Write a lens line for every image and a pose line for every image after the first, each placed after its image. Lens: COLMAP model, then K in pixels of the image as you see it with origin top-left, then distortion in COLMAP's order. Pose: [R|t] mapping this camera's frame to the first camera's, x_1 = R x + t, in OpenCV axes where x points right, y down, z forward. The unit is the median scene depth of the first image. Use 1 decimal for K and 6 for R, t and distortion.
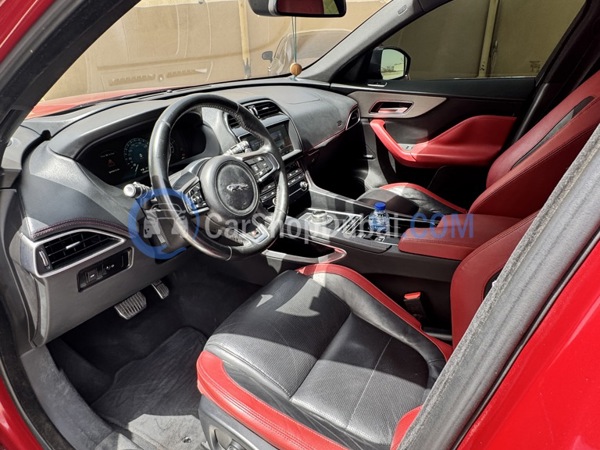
lens RADIAL K [[382.3, 0, 298.9], [0, 382.3, 226.3], [0, 0, 1]] dist [-0.005817, -0.001424]
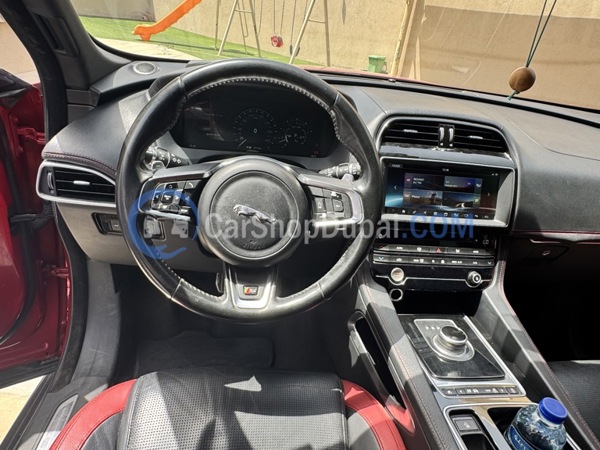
lens RADIAL K [[382.3, 0, 300.3], [0, 382.3, 224.1], [0, 0, 1]] dist [-0.005817, -0.001424]
pose [[0.595856, 0.466121, -0.653977, 0.197384], [-0.481579, 0.859055, 0.173511, -0.152843], [0.642679, 0.211554, 0.736348, 0.384740]]
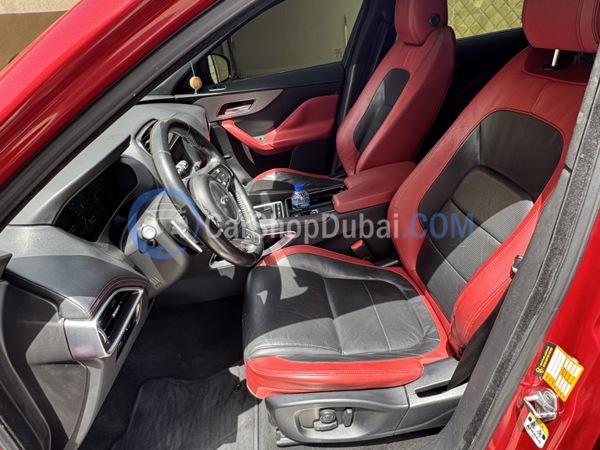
lens RADIAL K [[382.3, 0, 301.5], [0, 382.3, 223.8], [0, 0, 1]] dist [-0.005817, -0.001424]
pose [[0.806766, -0.337585, 0.484937, -0.330134], [0.342705, 0.935911, 0.081385, -0.034596], [-0.481333, 0.100532, 0.870754, 0.001908]]
